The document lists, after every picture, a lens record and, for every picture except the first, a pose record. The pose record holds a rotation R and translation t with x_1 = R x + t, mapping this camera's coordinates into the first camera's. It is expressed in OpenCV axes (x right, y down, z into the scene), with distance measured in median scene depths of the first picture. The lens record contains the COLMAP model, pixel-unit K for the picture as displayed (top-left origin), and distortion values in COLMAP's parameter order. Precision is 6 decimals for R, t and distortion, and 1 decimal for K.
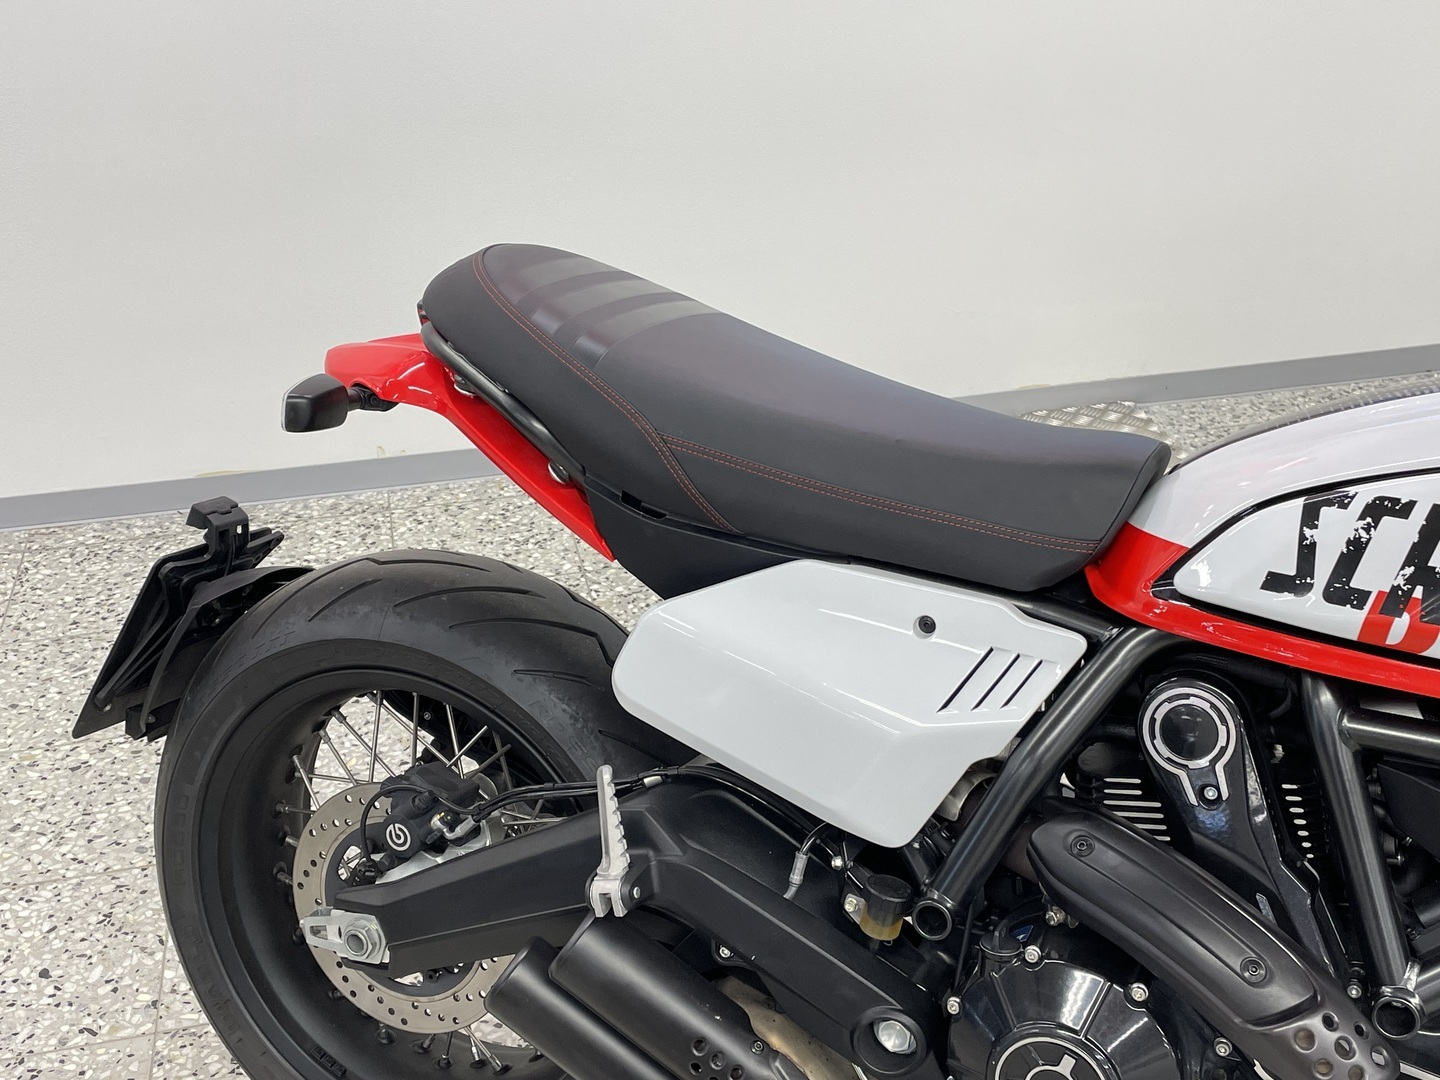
lens RADIAL K [[1676.8, 0, 726.4], [0, 1676.8, 531.1], [0, 0, 1]] dist [0.116262, -0.206466]
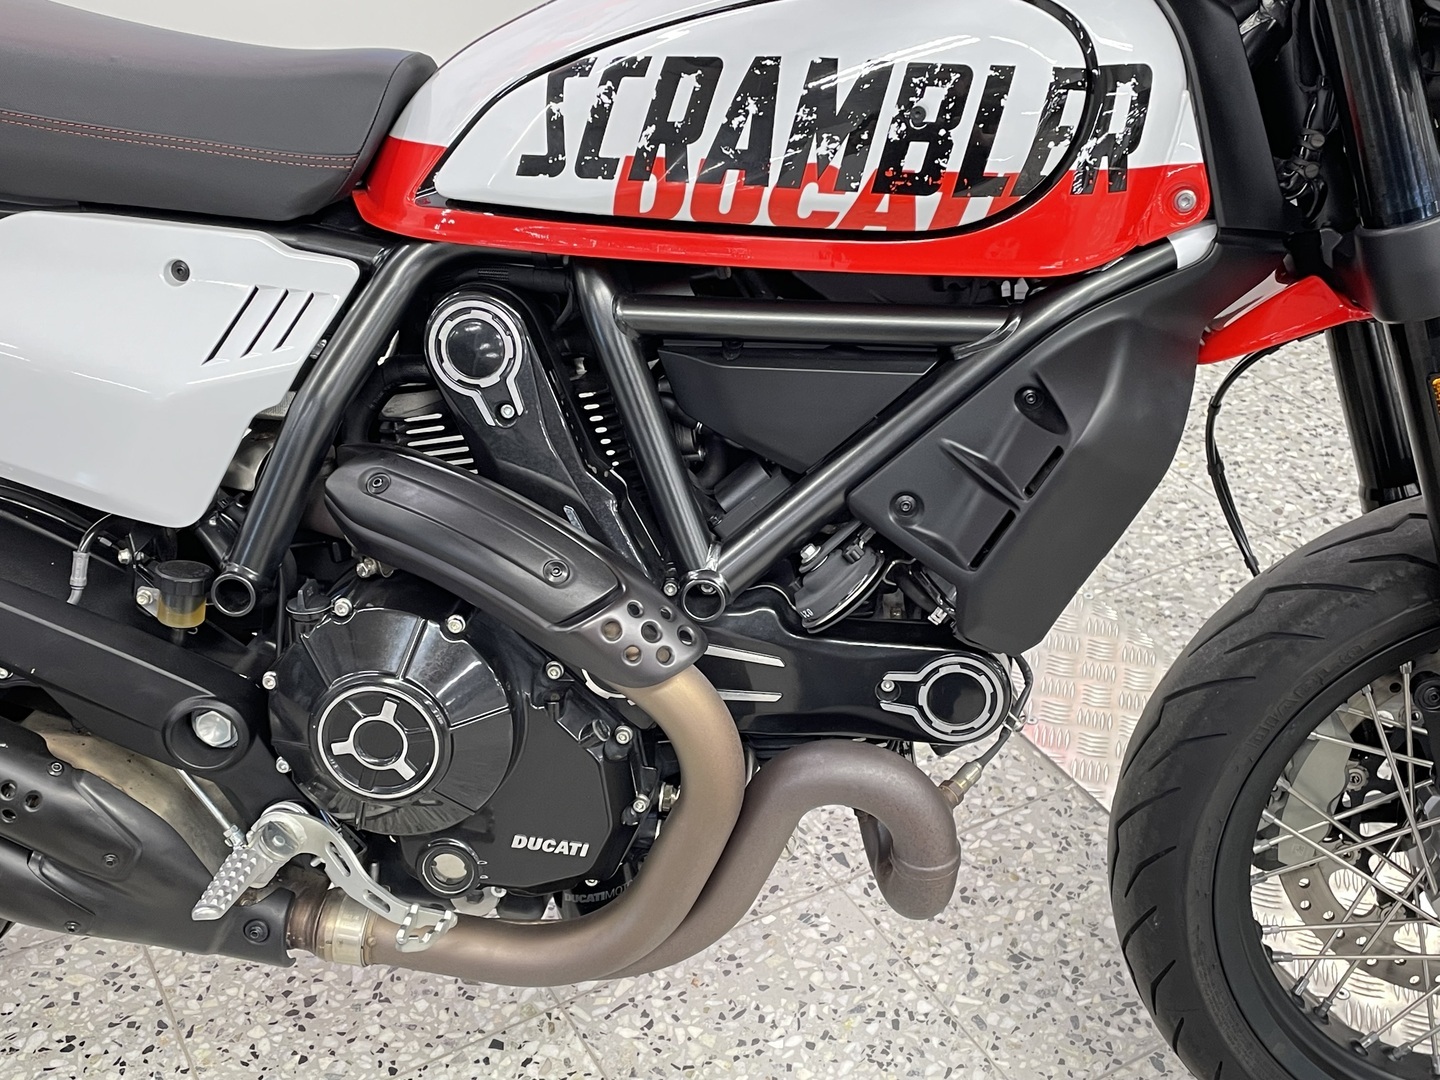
lens RADIAL K [[1679.2, 0, 729.5], [0, 1679.2, 545.4], [0, 0, 1]] dist [0.109488, -0.180333]
pose [[0.948099, -0.142232, 0.284391, 0.123374], [0.113858, 0.986933, 0.114016, 0.134621], [-0.296892, -0.075718, 0.951904, 0.052560]]
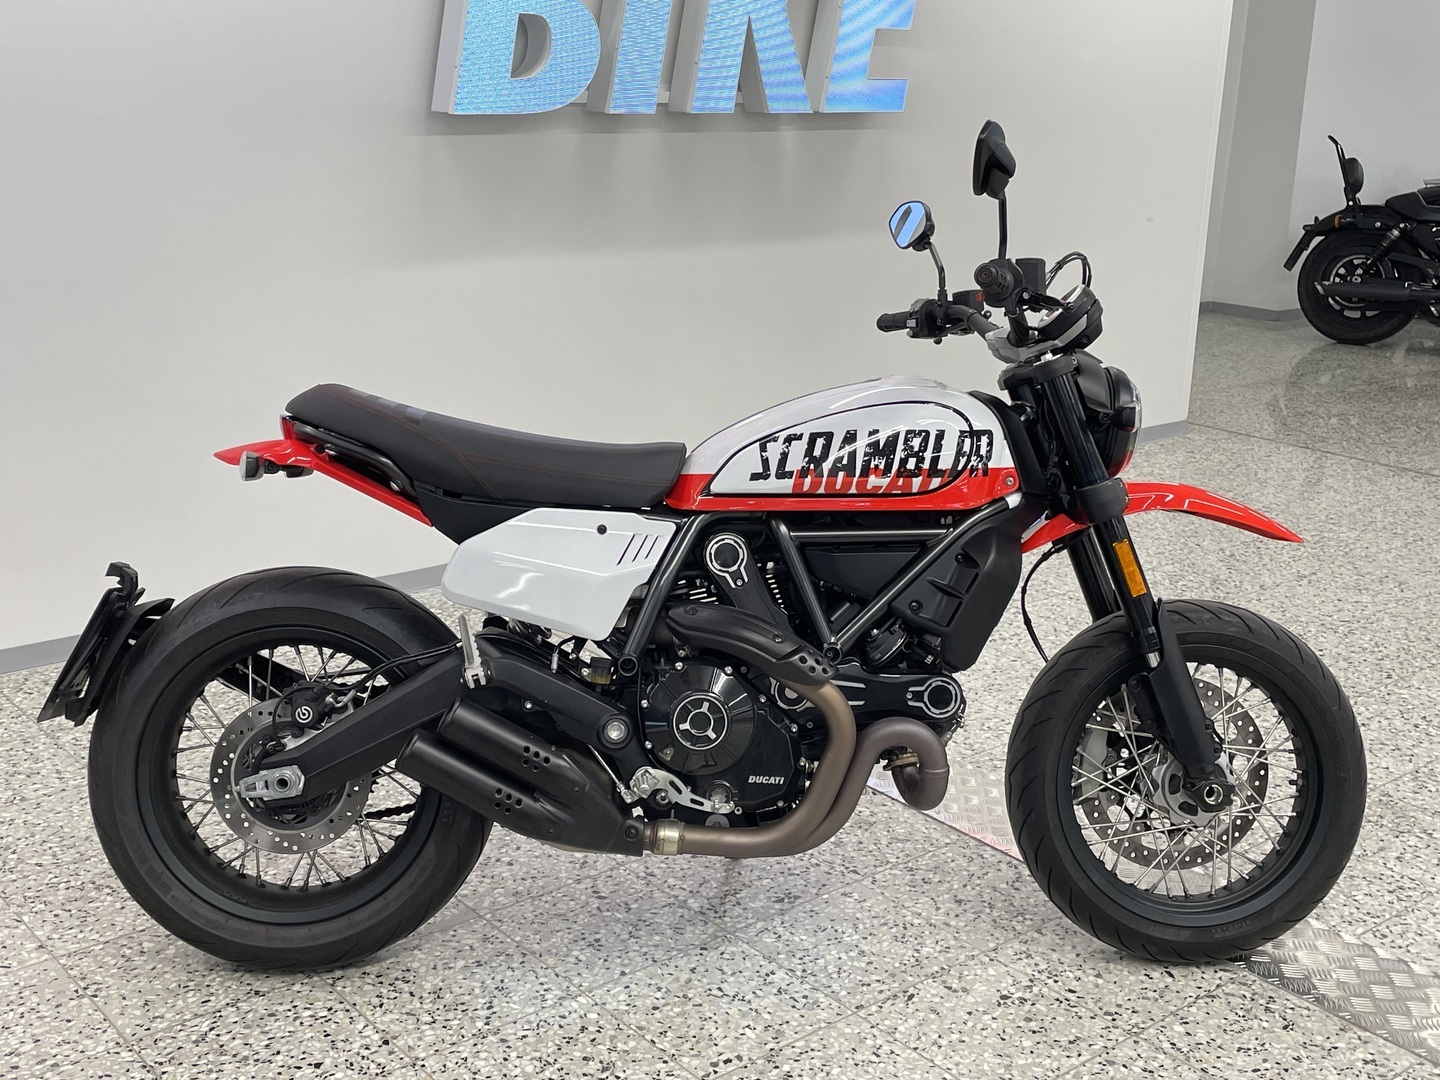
lens RADIAL K [[1676.8, 0, 726.4], [0, 1676.8, 531.1], [0, 0, 1]] dist [0.116262, -0.206466]
pose [[0.881506, -0.085106, 0.464440, -0.742126], [0.180783, 0.969503, -0.165471, 0.448229], [-0.436194, 0.229826, 0.870009, -0.918620]]
